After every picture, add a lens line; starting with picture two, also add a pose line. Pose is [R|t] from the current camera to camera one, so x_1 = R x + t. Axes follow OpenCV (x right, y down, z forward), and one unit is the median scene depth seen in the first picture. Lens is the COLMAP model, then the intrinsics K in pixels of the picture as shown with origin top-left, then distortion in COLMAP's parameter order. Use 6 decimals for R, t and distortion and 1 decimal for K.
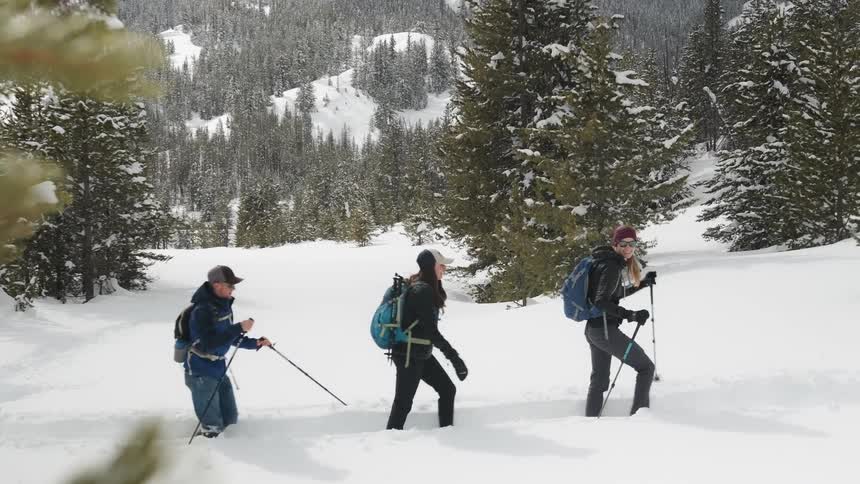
lens RADIAL K [[2009.5, 0, 430.0], [0, 2009.5, 242.0], [0, 0, 1]] dist [0.005855, 8.426893]
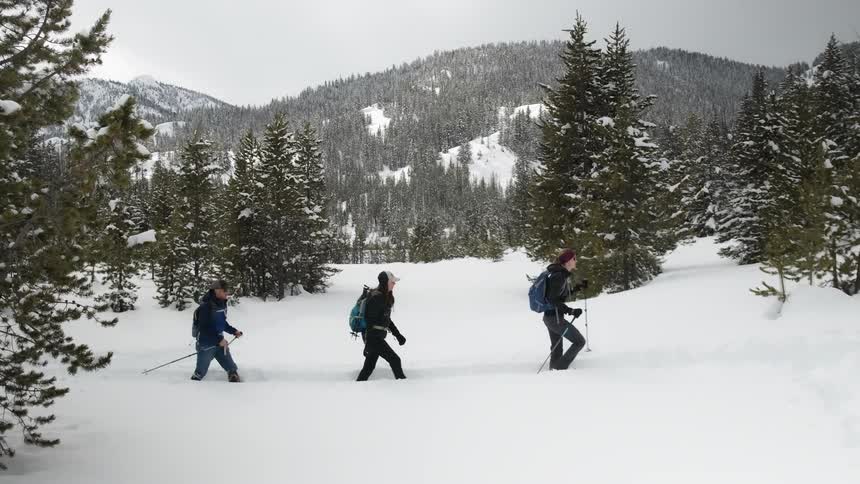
lens RADIAL K [[2009.5, 0, 430.0], [0, 2009.5, 242.0], [0, 0, 1]] dist [0.005855, 8.426893]
pose [[0.969671, -0.004641, -0.244370, 0.258368], [0.003763, 0.999985, -0.004057, -0.005902], [0.244385, 0.003014, 0.969674, -0.346427]]
